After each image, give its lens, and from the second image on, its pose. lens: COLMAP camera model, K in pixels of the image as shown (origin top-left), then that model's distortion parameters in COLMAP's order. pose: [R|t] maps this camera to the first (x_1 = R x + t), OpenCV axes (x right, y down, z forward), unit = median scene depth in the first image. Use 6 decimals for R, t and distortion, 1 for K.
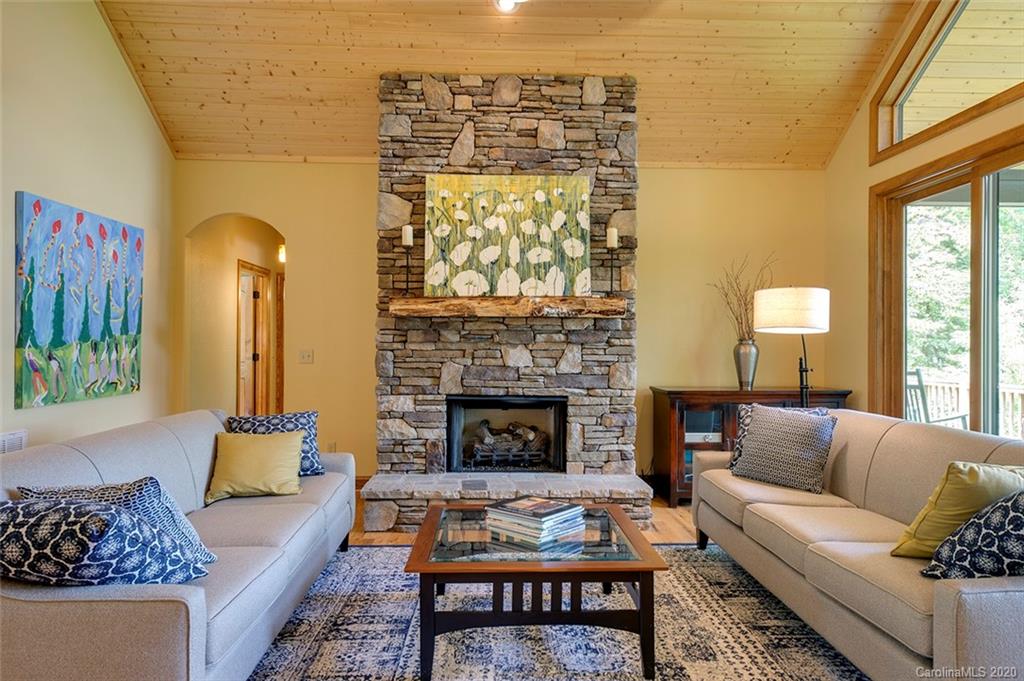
lens RADIAL K [[649.8, 0, 512.0], [0, 649.8, 340.5], [0, 0, 1]] dist [0.019441, 0.000671]
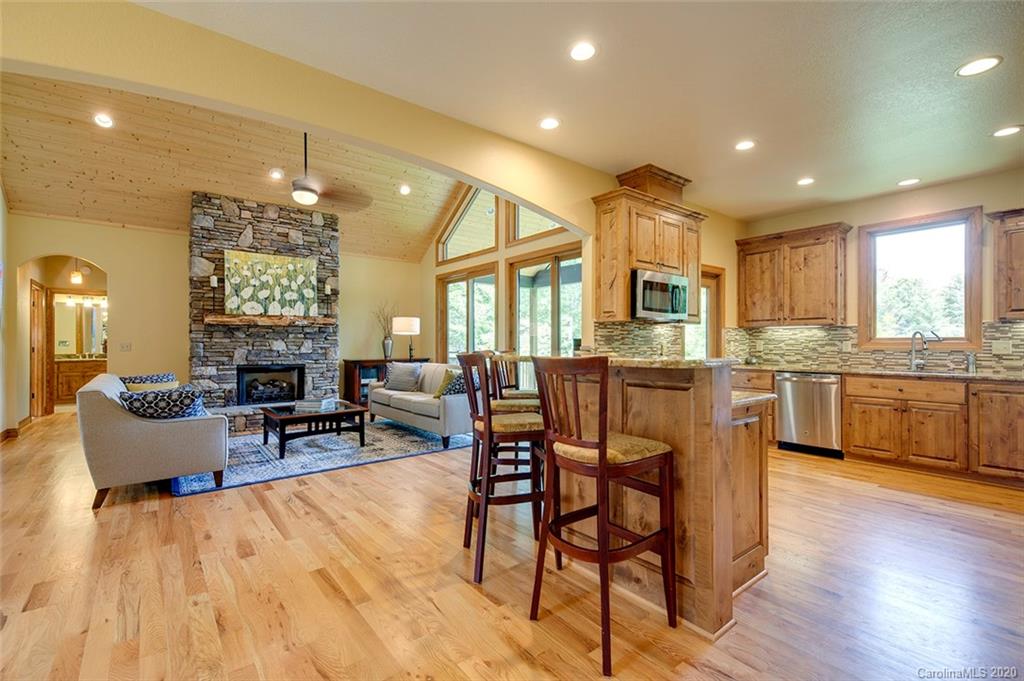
lens RADIAL K [[448.3, 0, 512.0], [0, 448.3, 340.5], [0, 0, 1]] dist [0.020547, -0.009354]
pose [[0.804216, -0.002463, 0.594331, -0.239725], [0.001085, 0.999996, 0.002677, 0.007336], [-0.594335, -0.001508, 0.804216, -0.556806]]
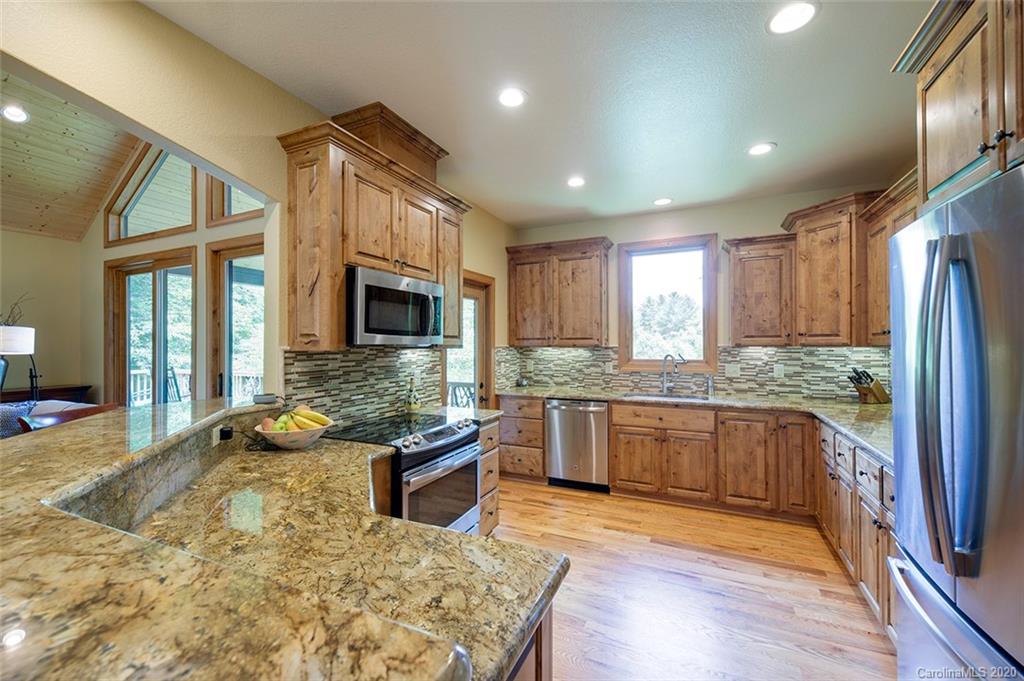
lens RADIAL K [[417.7, 0, 512.0], [0, 417.7, 340.5], [0, 0, 1]] dist [0.001418, 0.000016]
pose [[0.455200, 0.001215, 0.890389, 0.082074], [0.000363, 0.999999, -0.001550, -0.034449], [-0.890389, 0.001029, 0.455199, -0.406073]]
